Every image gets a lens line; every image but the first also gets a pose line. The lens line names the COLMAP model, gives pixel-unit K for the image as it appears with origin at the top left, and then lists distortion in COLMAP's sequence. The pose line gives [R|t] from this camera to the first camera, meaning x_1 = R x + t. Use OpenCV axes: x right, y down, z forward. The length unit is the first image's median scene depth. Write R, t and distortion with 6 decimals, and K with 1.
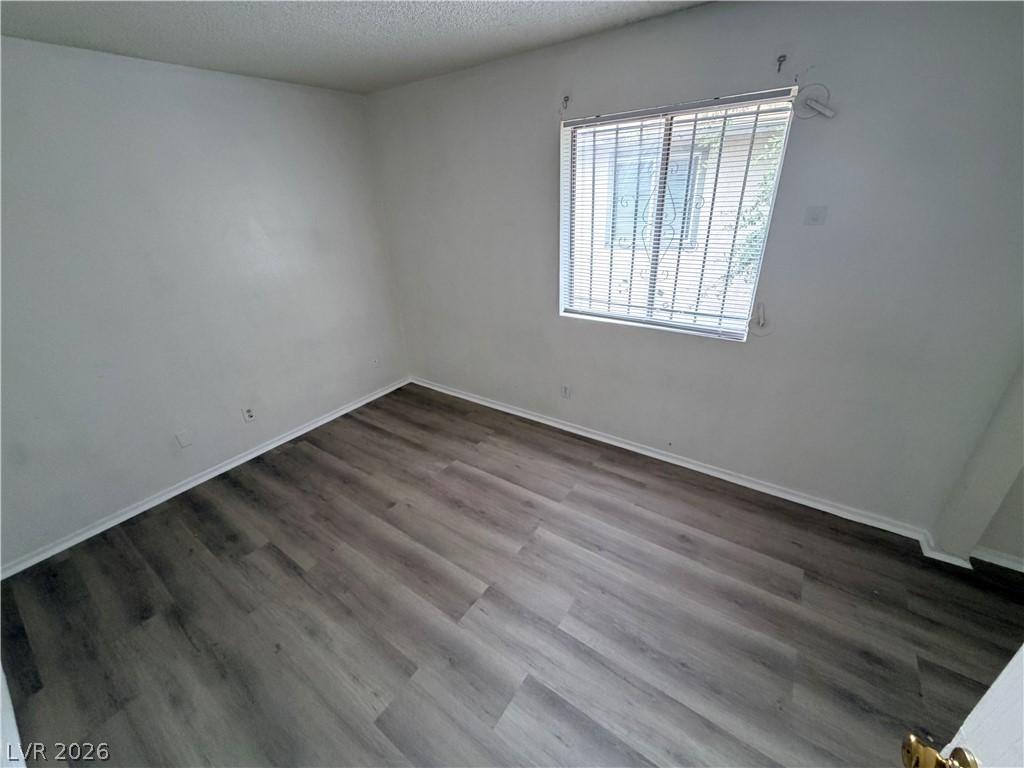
lens RADIAL K [[408.9, 0, 512.0], [0, 408.9, 384.0], [0, 0, 1]] dist [-0.000050, 0.000092]
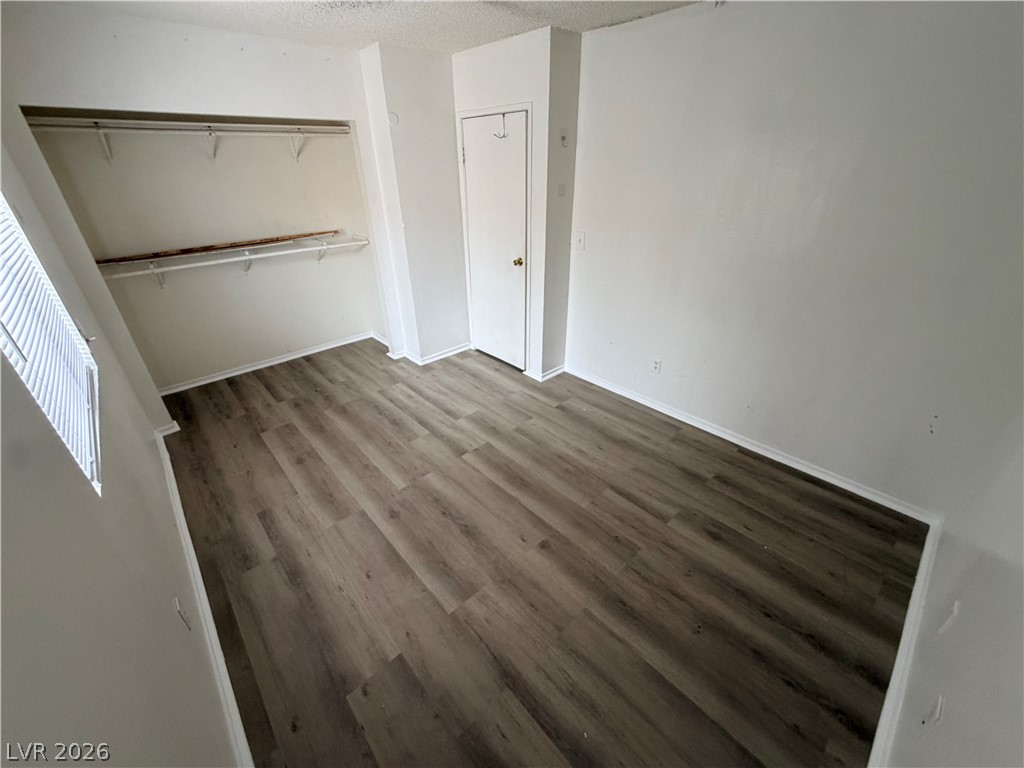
lens RADIAL K [[408.9, 0, 512.0], [0, 408.9, 384.0], [0, 0, 1]] dist [-0.000050, 0.000092]
pose [[-0.976057, -0.044509, 0.212911, -0.447209], [0.144758, 0.597669, 0.788566, -0.629829], [-0.162349, 0.800506, -0.576916, 1.396883]]
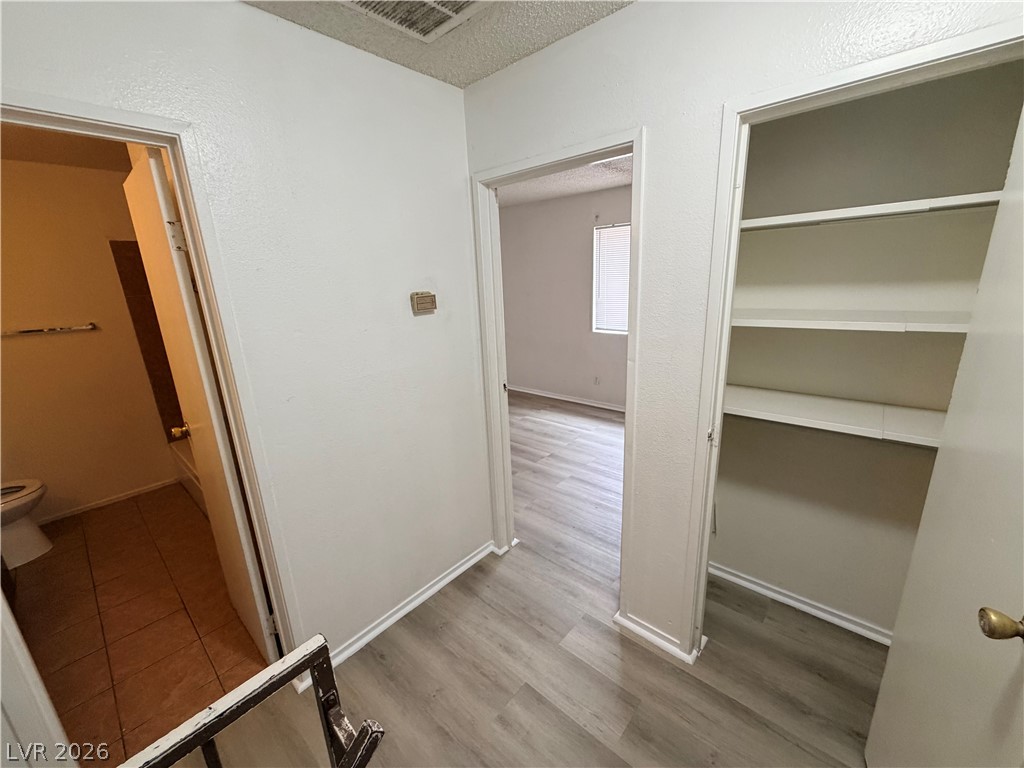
lens RADIAL K [[408.9, 0, 512.0], [0, 408.9, 384.0], [0, 0, 1]] dist [-0.000050, 0.000092]
pose [[0.994429, 0.033438, -0.099963, -0.049727], [-0.050373, 0.983804, -0.172023, 0.453752], [0.092592, 0.176100, 0.980008, -0.822063]]
